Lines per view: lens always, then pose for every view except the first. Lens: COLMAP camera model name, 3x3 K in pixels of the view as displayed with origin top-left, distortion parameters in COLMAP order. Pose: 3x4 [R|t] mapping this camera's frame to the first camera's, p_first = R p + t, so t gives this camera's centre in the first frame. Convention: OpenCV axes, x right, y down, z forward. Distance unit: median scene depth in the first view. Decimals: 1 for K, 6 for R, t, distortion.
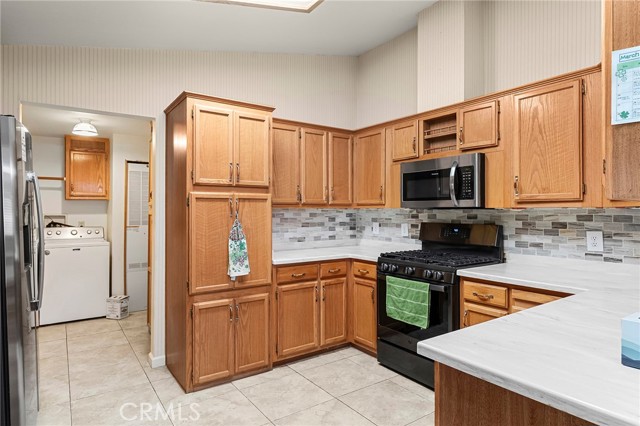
lens RADIAL K [[366.6, 0, 317.3], [0, 366.6, 206.5], [0, 0, 1]] dist [-0.002685, 0.000090]
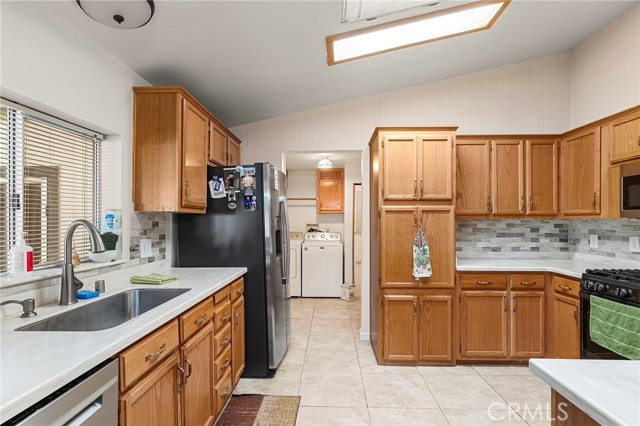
lens RADIAL K [[317.3, 0, 322.8], [0, 317.3, 219.9], [0, 0, 1]] dist [-0.004787, 0.001596]
pose [[0.802778, -0.000938, -0.596278, 0.116589], [0.006064, 0.999960, 0.006592, -0.000777], [0.596248, -0.008908, 0.802751, 0.005276]]
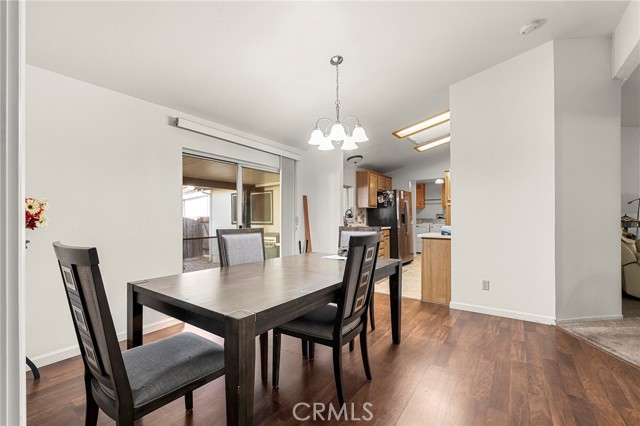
lens RADIAL K [[280.0, 0, 323.4], [0, 280.0, 215.1], [0, 0, 1]] dist [-0.009038, -0.000031]
pose [[0.336914, -0.006453, -0.941513, 1.288442], [0.010688, 0.999938, -0.003029, 0.043702], [0.941475, -0.009042, 0.336962, -0.637048]]
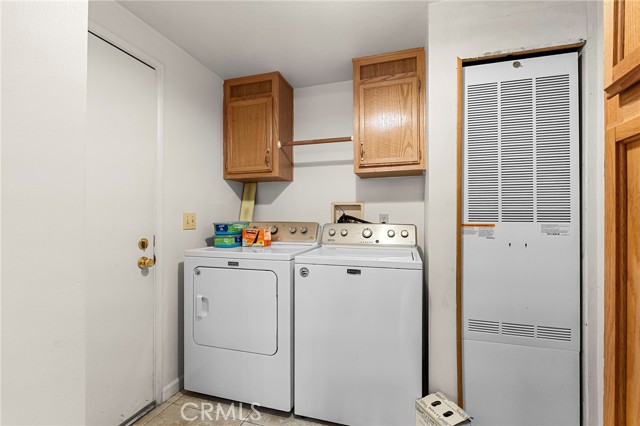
lens RADIAL K [[280.0, 0, 320.1], [0, 280.0, 215.4], [0, 0, 1]] dist [-0.009038, -0.000031]
pose [[0.606972, -0.003317, -0.794716, -0.559507], [0.009250, 0.999953, 0.002891, 0.063855], [0.794669, -0.009106, 0.606974, 1.037022]]
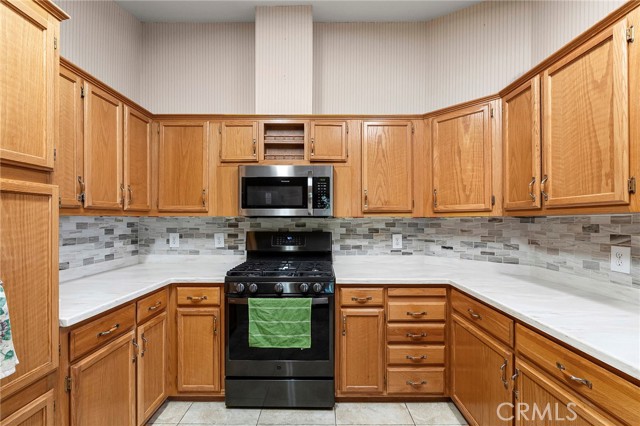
lens RADIAL K [[280.0, 0, 320.3], [0, 280.0, 217.7], [0, 0, 1]] dist [-0.009038, -0.000031]
pose [[0.576728, 0.004515, 0.816924, -0.214862], [-0.010511, 0.999943, 0.001894, 0.004539], [-0.816869, -0.009679, 0.576742, 0.470677]]
